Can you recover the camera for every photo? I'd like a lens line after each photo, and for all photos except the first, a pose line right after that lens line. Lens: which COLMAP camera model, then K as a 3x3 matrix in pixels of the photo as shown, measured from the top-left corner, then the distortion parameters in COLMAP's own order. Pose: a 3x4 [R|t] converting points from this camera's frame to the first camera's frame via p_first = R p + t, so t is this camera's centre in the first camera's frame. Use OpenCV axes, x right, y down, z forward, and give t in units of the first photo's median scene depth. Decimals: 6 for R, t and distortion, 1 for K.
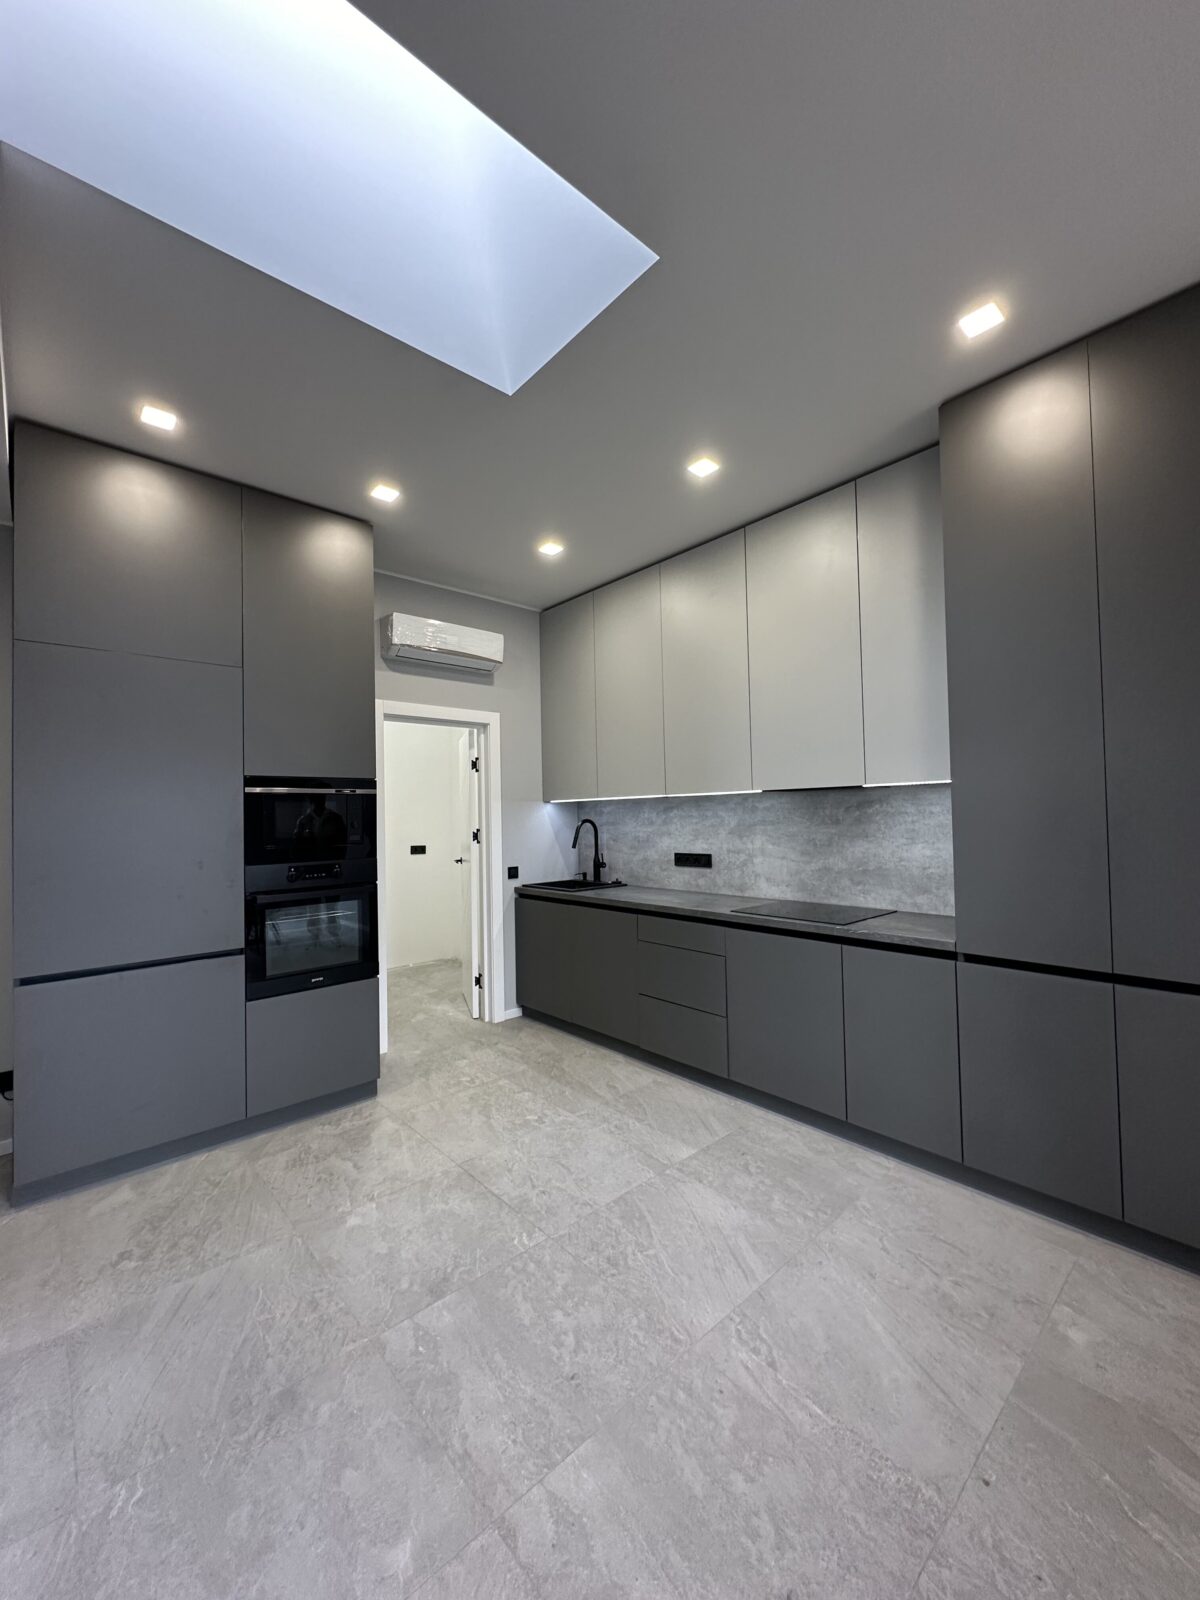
lens RADIAL K [[638.5, 0, 602.4], [0, 638.5, 799.9], [0, 0, 1]] dist [-0.001884, 0.000609]
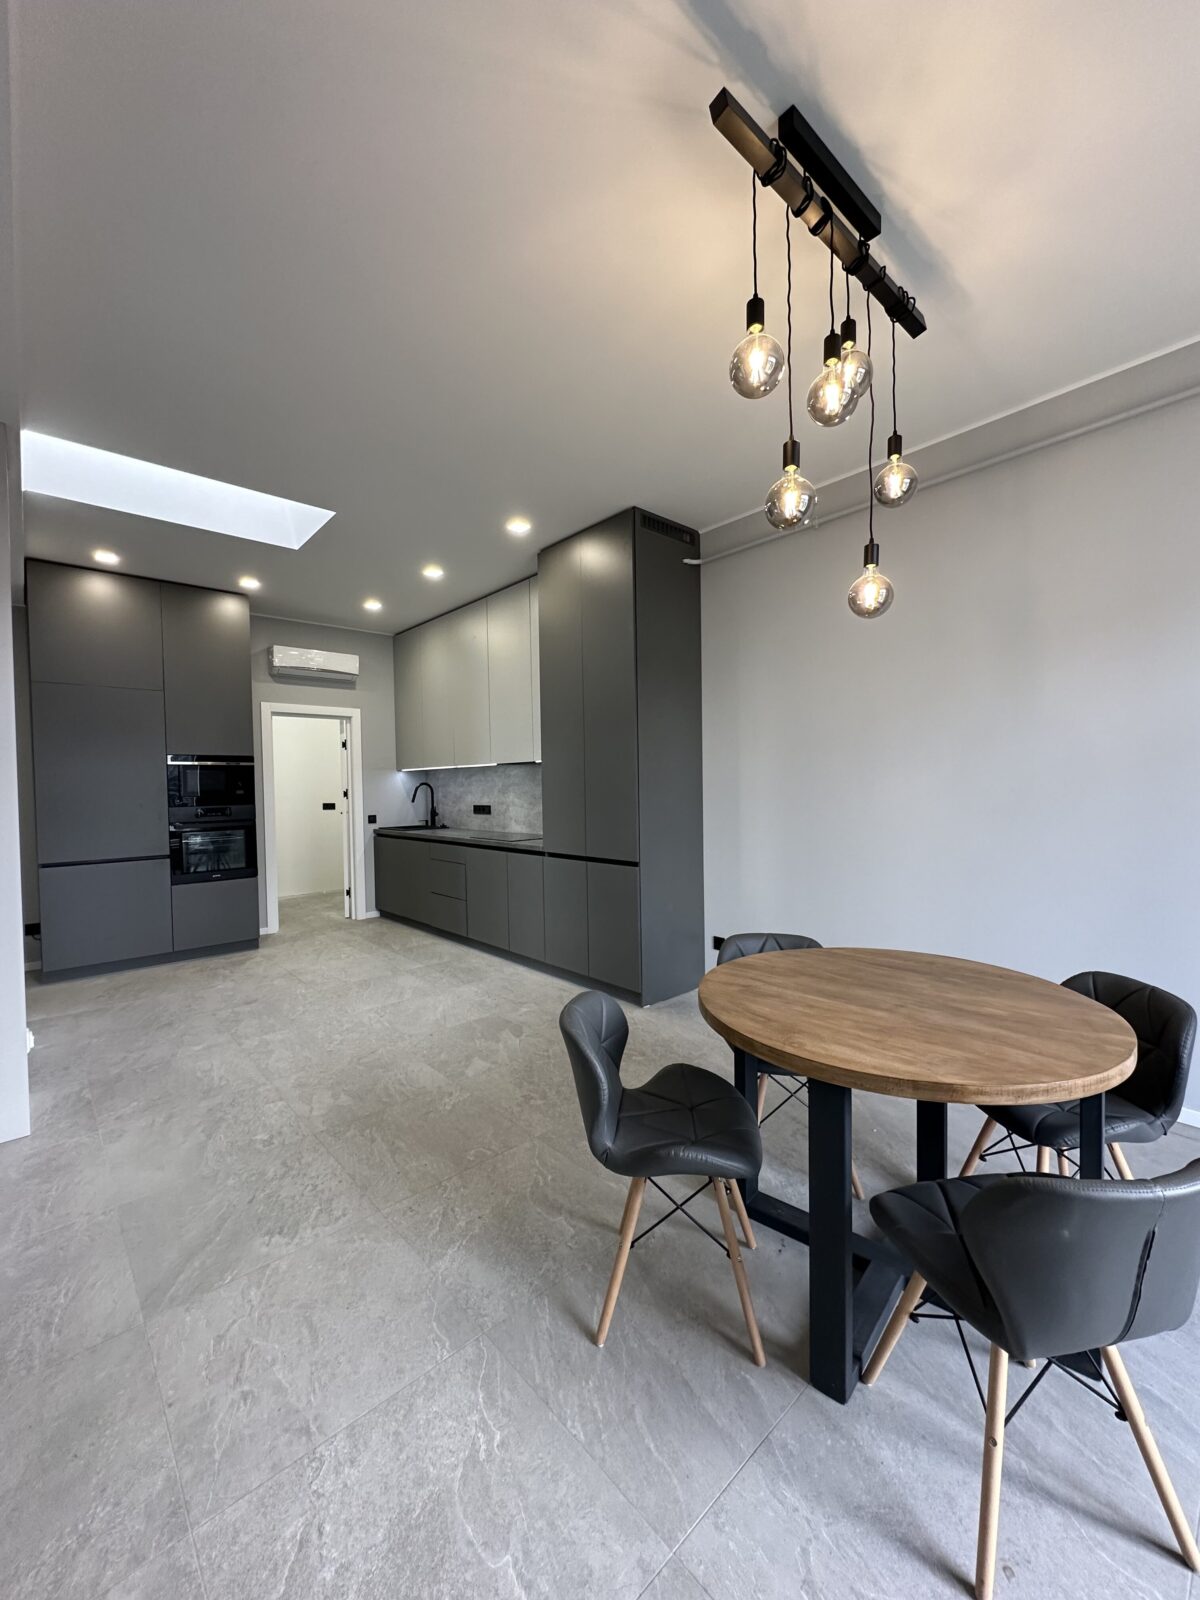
lens RADIAL K [[638.5, 0, 602.5], [0, 638.5, 798.8], [0, 0, 1]] dist [-0.001884, 0.000609]
pose [[0.999976, 0.003210, 0.006109, 0.529175], [-0.003499, 0.998851, 0.047801, -0.004920], [-0.005948, -0.047821, 0.998838, -0.639410]]
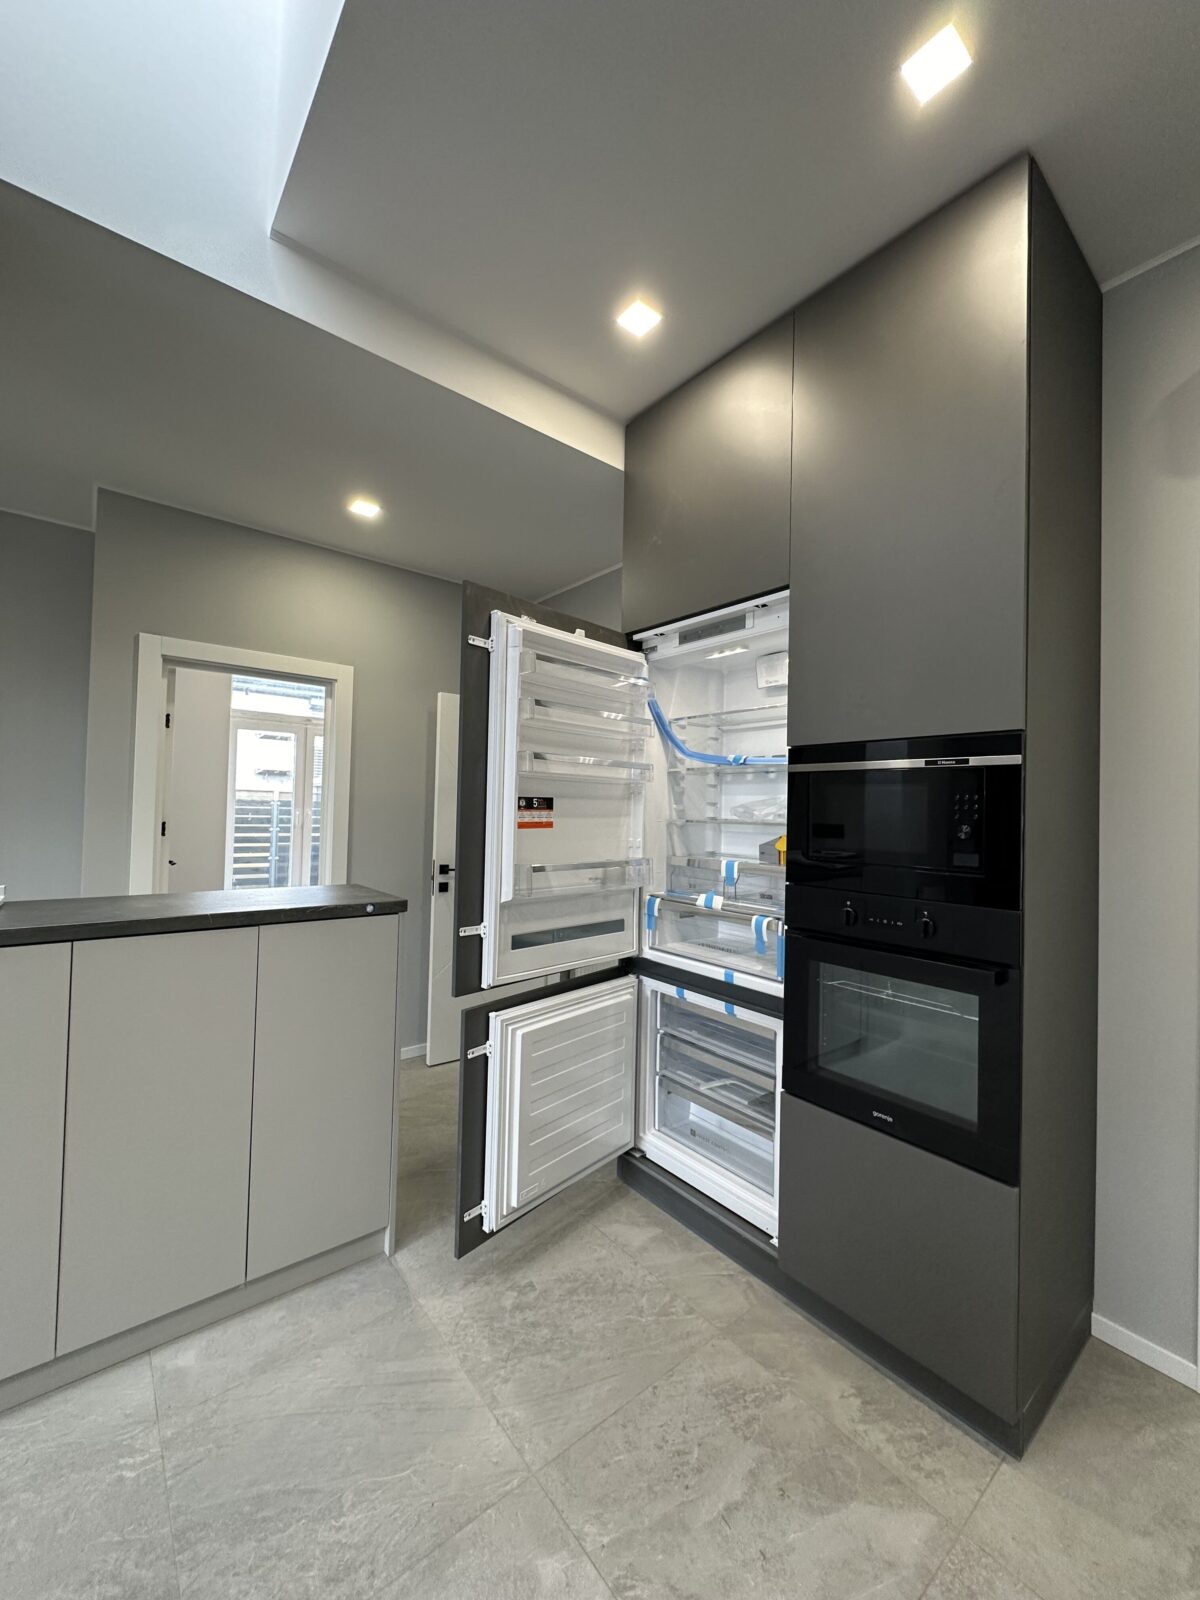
lens RADIAL K [[638.5, 0, 597.8], [0, 638.5, 799.1], [0, 0, 1]] dist [-0.001884, 0.000609]
pose [[-0.054050, 0.001230, -0.998537, 0.095656], [0.002584, 0.999996, 0.001092, 0.013196], [0.998535, -0.002522, -0.054053, 0.747307]]
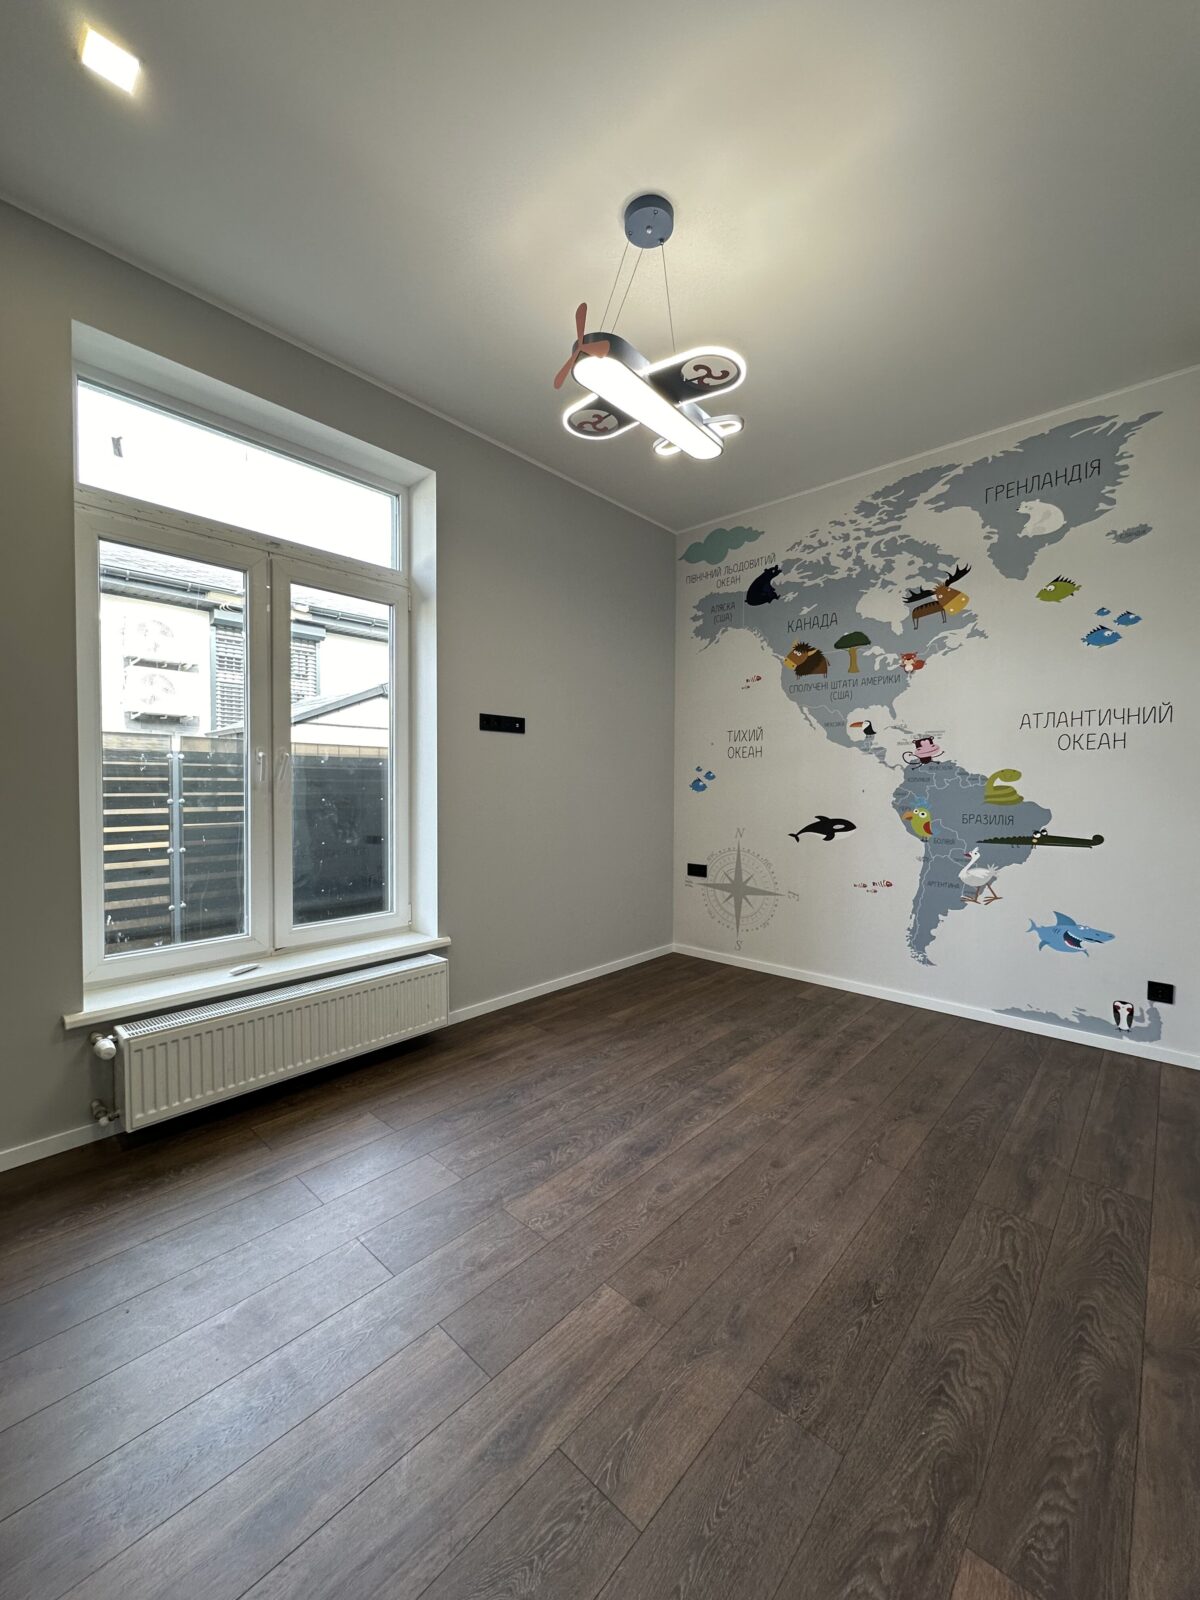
lens RADIAL K [[638.5, 0, 593.8], [0, 638.5, 805.8], [0, 0, 1]] dist [-0.001884, 0.000609]
pose [[0.088900, 0.061268, -0.994154, -0.876548], [0.010721, 0.997990, 0.062463, 0.065857], [0.995983, -0.016211, 0.088064, 0.116027]]
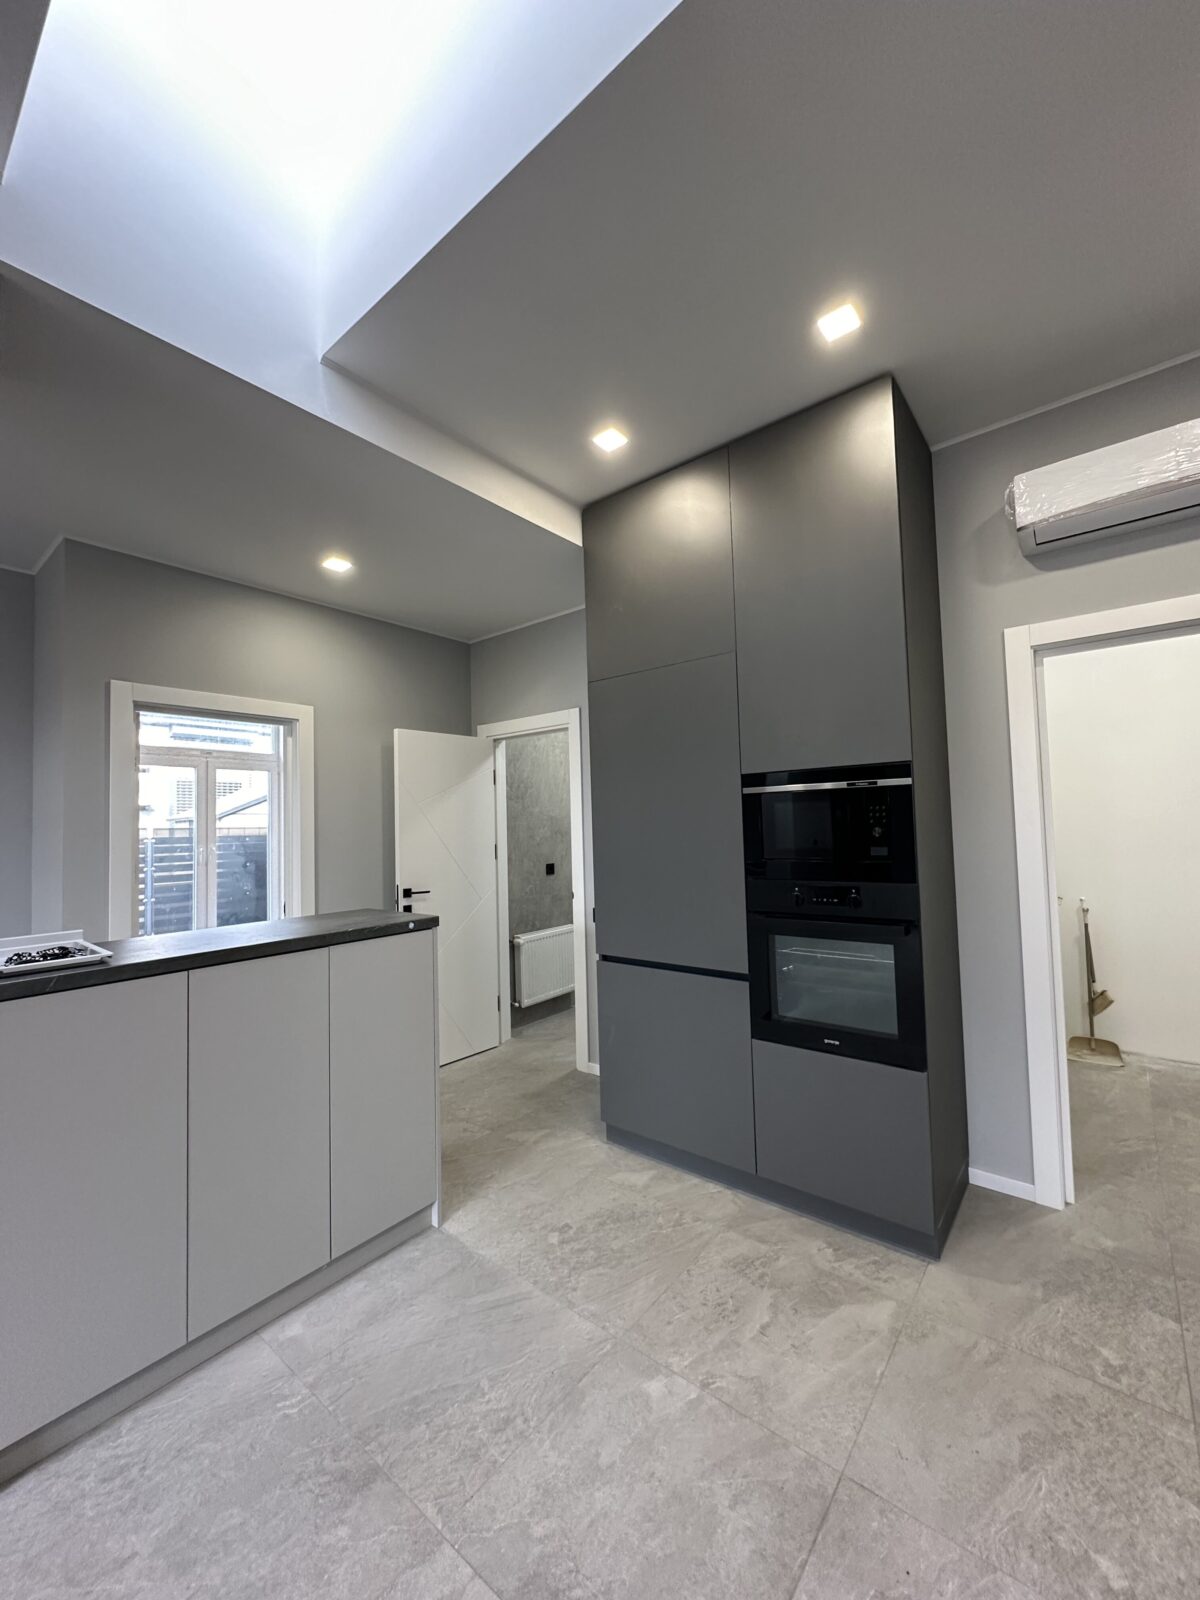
lens RADIAL K [[638.5, 0, 596.8], [0, 638.5, 799.8], [0, 0, 1]] dist [-0.001884, 0.000609]
pose [[0.152399, -0.025408, -0.987992, 0.233483], [0.051008, 0.998539, -0.017811, 0.001588], [0.987002, -0.047681, 0.153472, 0.597923]]
